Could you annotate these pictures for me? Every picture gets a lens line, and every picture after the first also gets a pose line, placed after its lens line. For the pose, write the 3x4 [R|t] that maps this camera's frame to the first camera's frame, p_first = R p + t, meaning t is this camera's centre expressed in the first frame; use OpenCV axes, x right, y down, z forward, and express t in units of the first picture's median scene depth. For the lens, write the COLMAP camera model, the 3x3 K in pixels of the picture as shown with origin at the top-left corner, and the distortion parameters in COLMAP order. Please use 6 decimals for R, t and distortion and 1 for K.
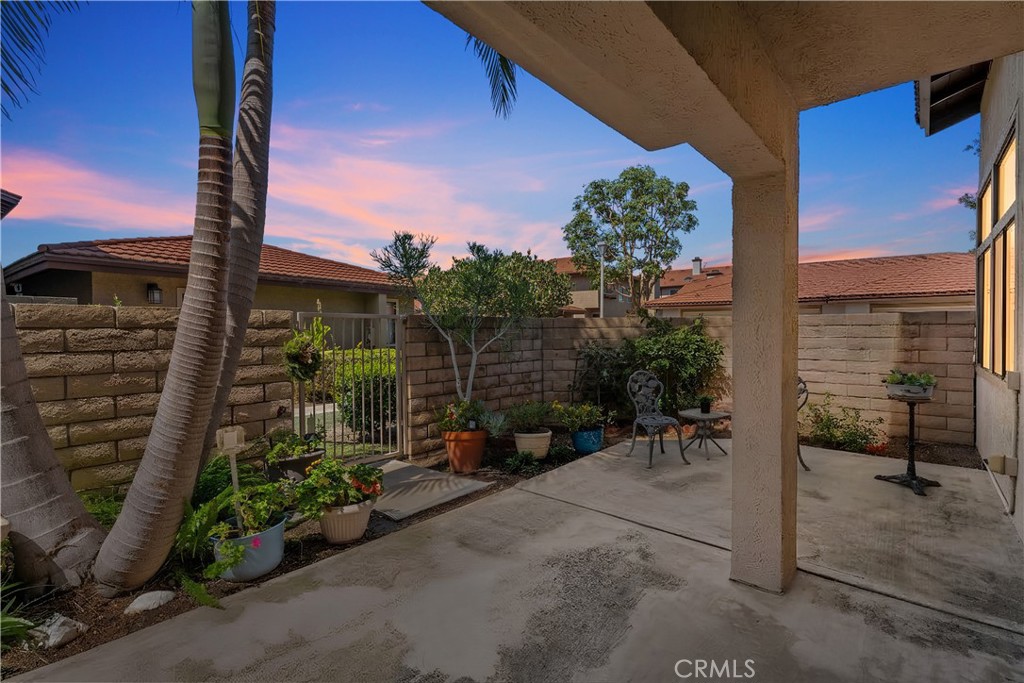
lens RADIAL K [[456.2, 0, 508.0], [0, 456.2, 338.0], [0, 0, 1]] dist [0.000576, -0.000771]
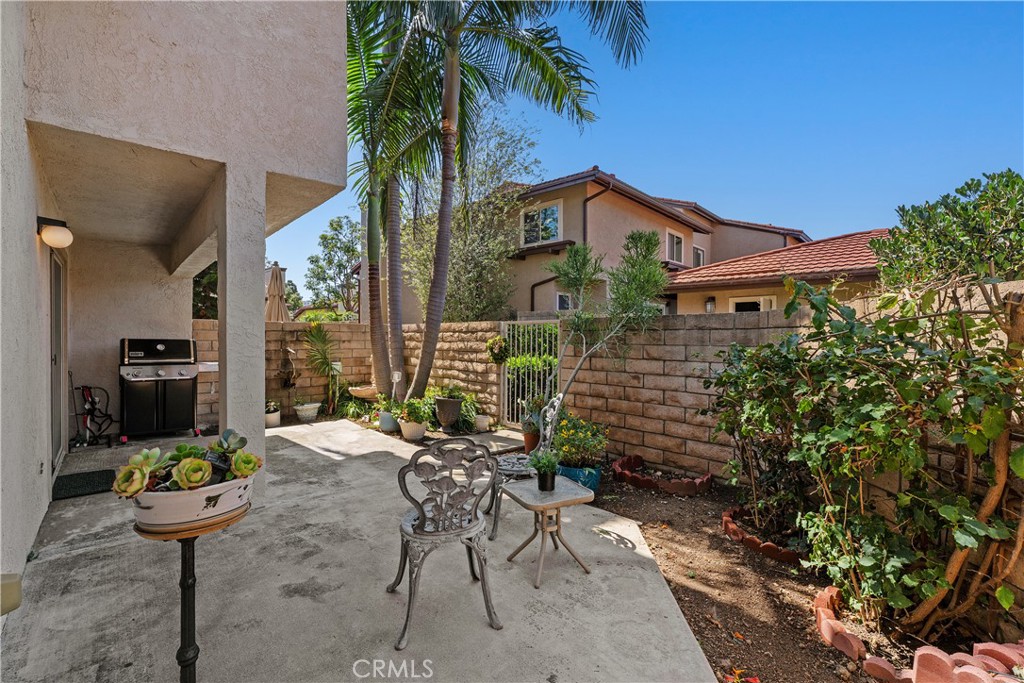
lens RADIAL K [[456.2, 0, 508.2], [0, 456.2, 338.5], [0, 0, 1]] dist [0.000576, -0.000771]
pose [[-0.100965, 0.011833, -0.994820, 0.913598], [-0.015985, 0.999781, 0.013514, -0.015120], [0.994762, 0.017267, -0.100754, 0.948209]]
